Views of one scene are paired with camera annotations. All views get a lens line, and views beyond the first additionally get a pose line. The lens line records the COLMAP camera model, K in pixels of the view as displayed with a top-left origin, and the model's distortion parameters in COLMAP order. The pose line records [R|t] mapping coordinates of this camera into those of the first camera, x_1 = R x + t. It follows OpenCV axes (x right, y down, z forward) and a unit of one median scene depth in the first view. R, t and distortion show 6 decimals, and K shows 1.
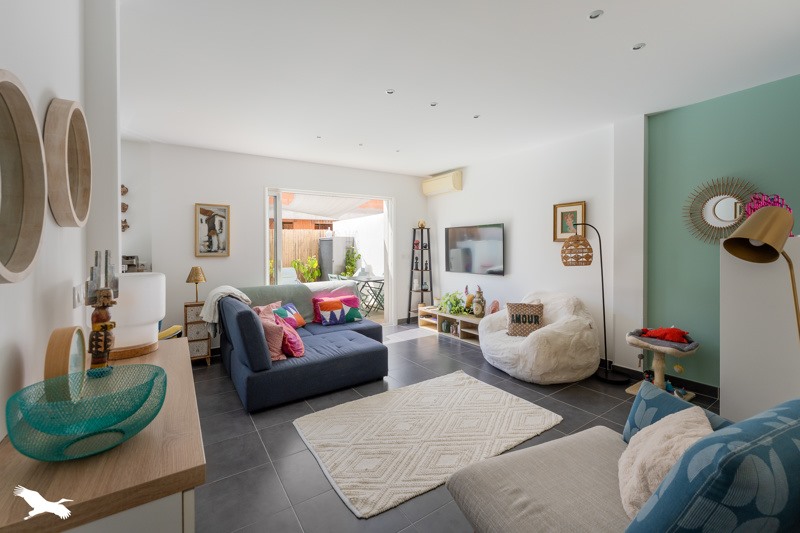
lens RADIAL K [[346.1, 0, 399.9], [0, 346.1, 250.6], [0, 0, 1]] dist [0.000128, 0.000042]
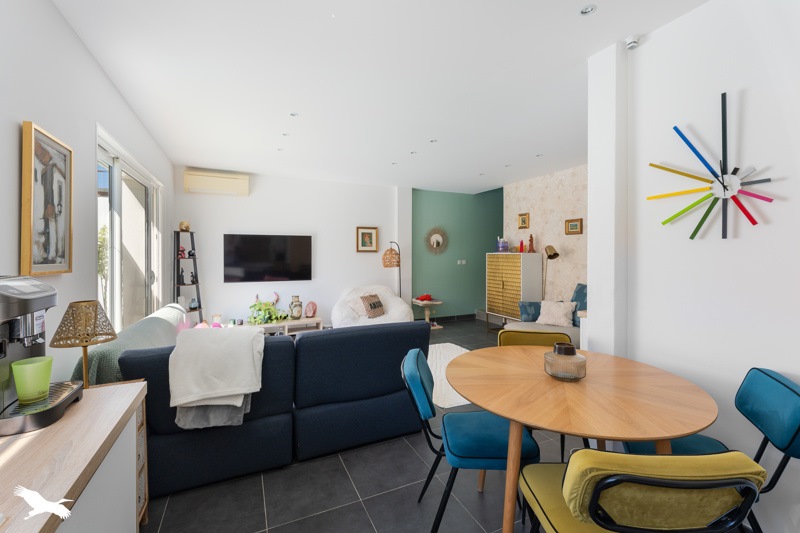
lens RADIAL K [[342.2, 0, 400.0], [0, 342.2, 266.5], [0, 0, 1]] dist [-0.000519, -0.000008]
pose [[0.147900, -0.021259, 0.988774, -0.860570], [0.012006, 0.999734, 0.019698, 0.005967], [-0.988929, 0.008958, 0.148116, 0.565125]]
